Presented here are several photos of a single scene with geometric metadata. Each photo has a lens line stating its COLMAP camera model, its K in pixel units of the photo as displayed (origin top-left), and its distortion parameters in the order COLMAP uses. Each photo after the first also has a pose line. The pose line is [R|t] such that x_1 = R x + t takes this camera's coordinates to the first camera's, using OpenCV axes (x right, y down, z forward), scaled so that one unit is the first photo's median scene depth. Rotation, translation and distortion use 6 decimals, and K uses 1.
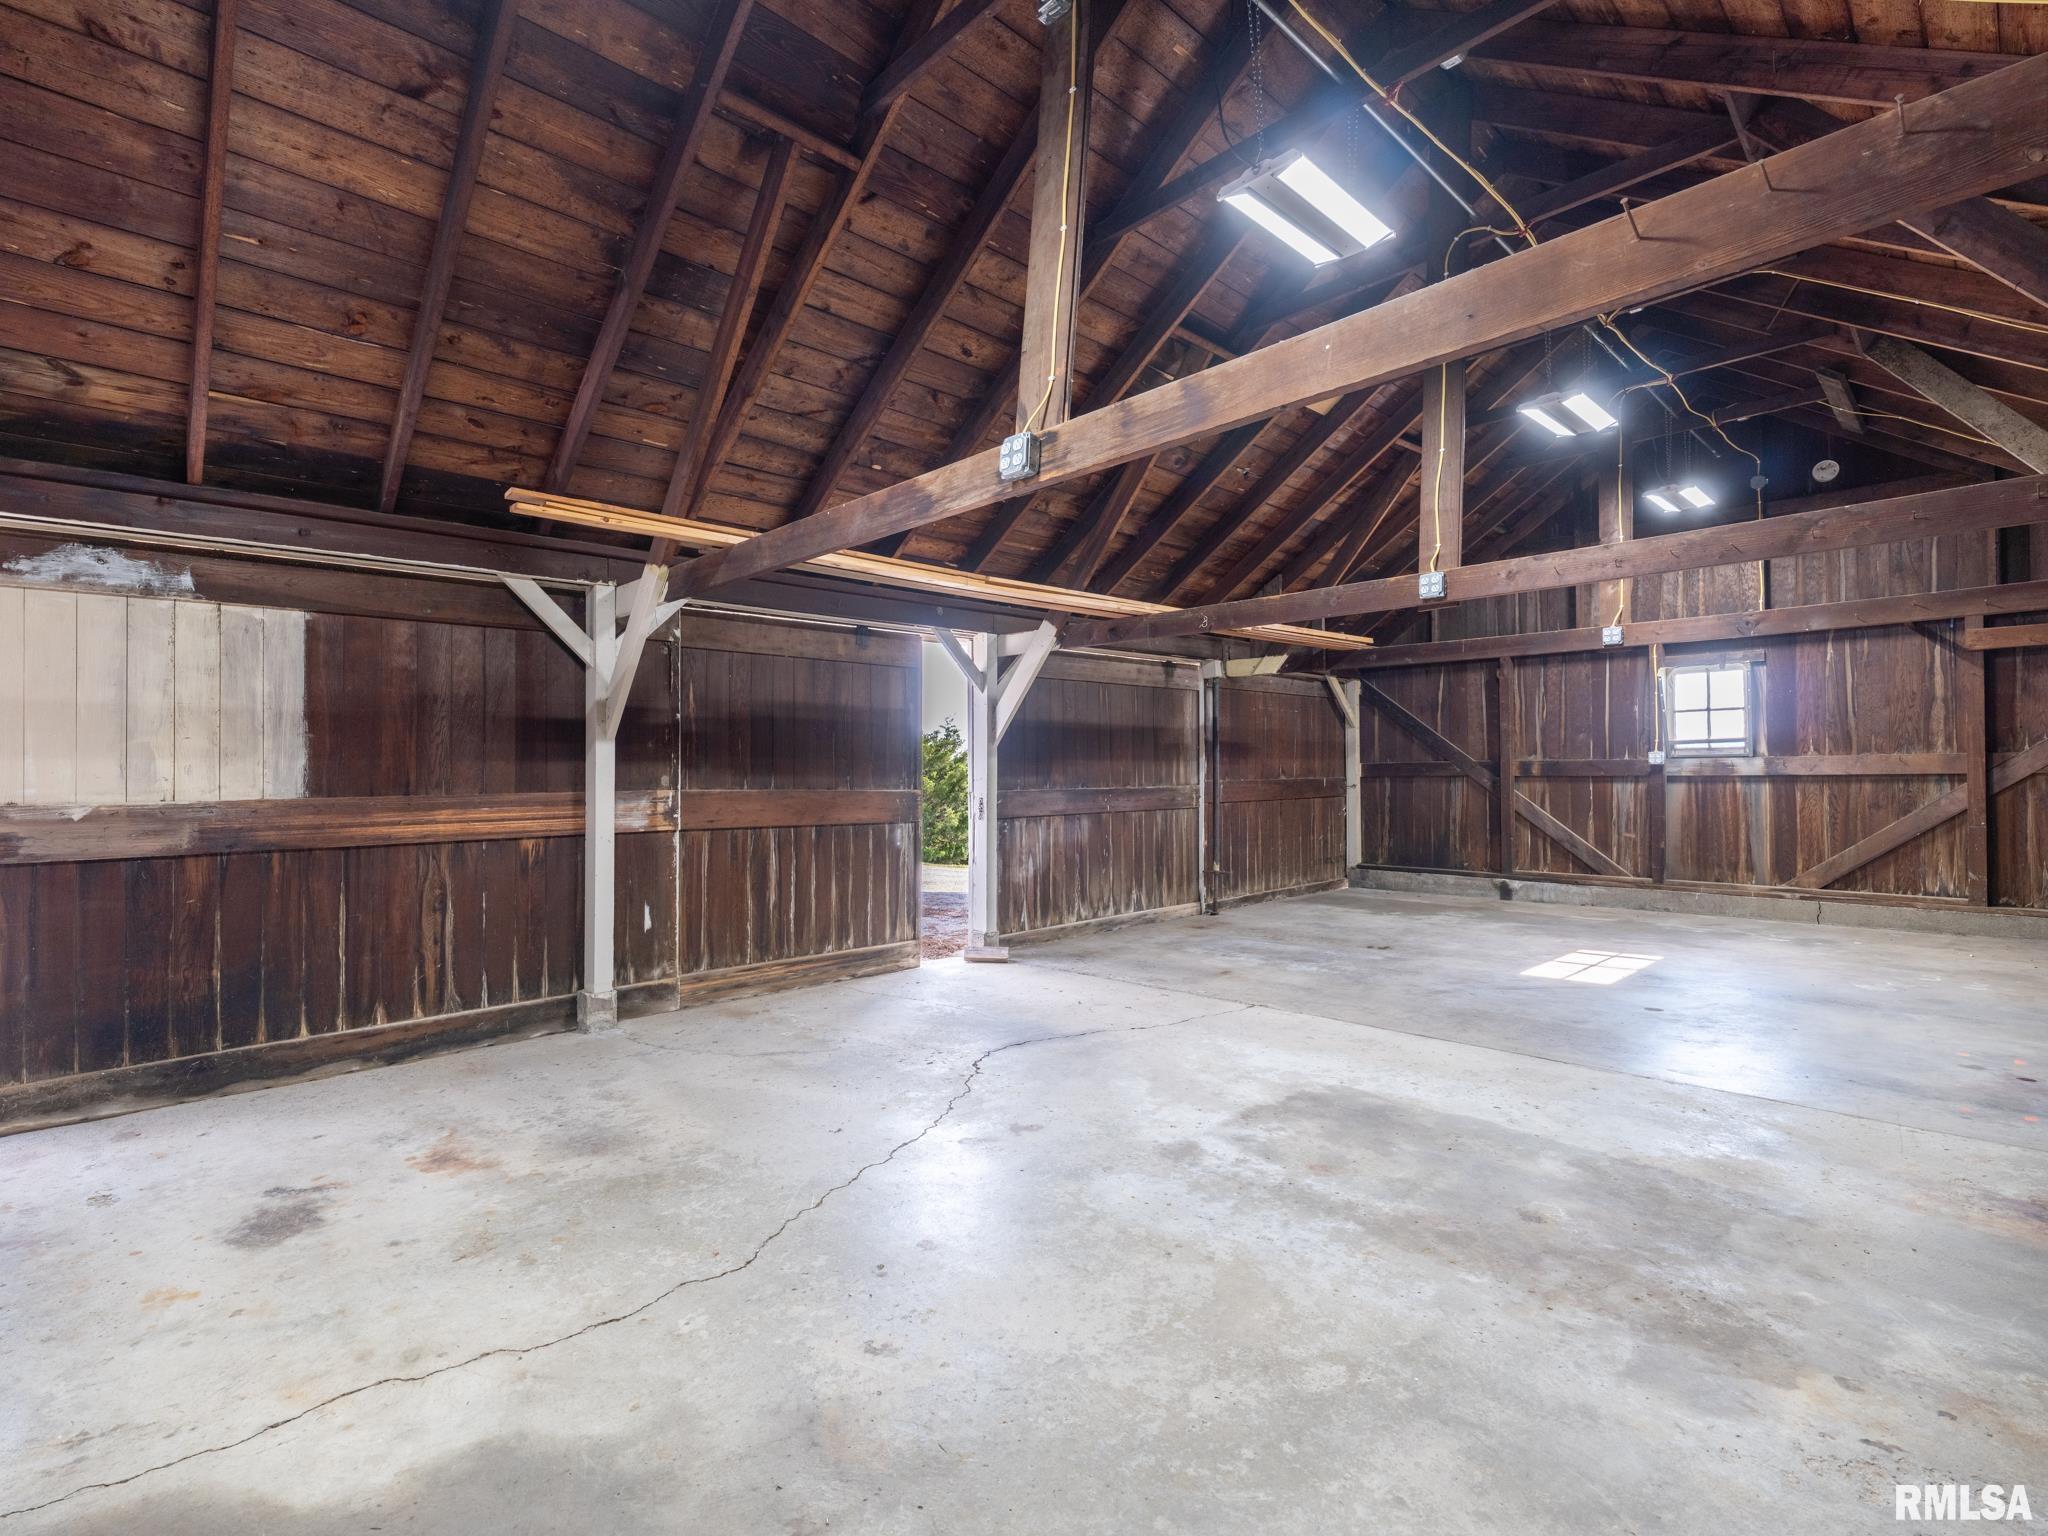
lens RADIAL K [[957.2, 0, 1030.7], [0, 957.2, 767.4], [0, 0, 1]] dist [-0.001034, 0.000679]
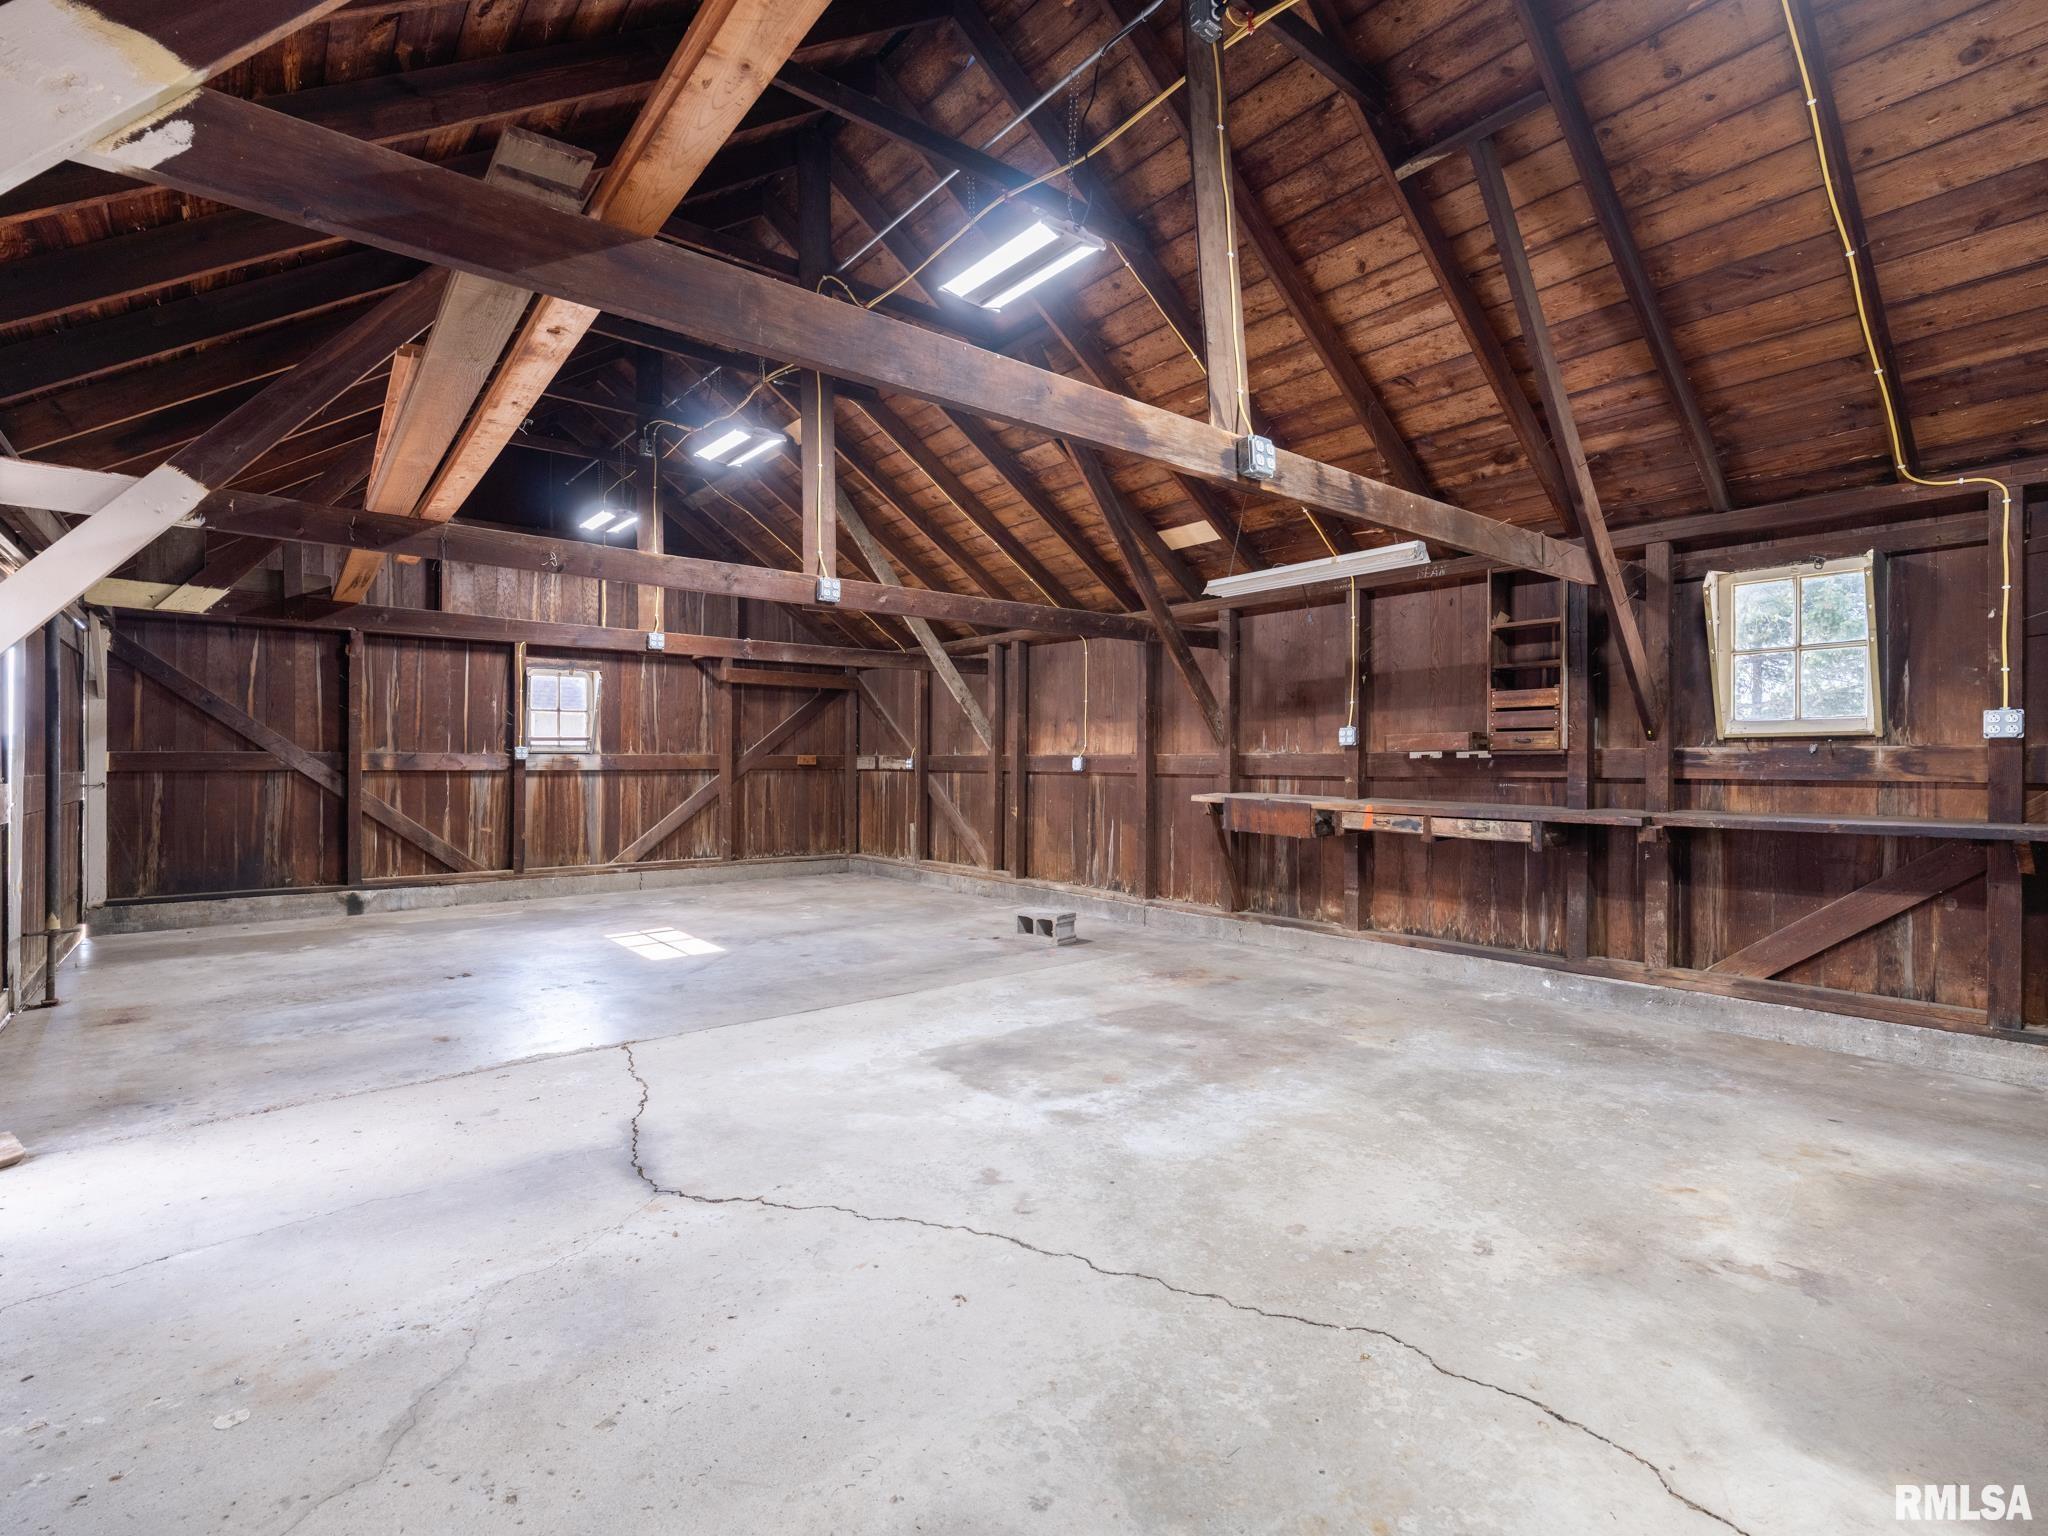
lens RADIAL K [[957.2, 0, 1030.7], [0, 957.2, 767.4], [0, 0, 1]] dist [-0.001034, 0.000679]
pose [[0.095195, 0.006302, 0.995439, -0.676453], [-0.006315, 0.999964, -0.005727, 0.016709], [-0.995439, -0.005741, 0.095231, 0.711265]]
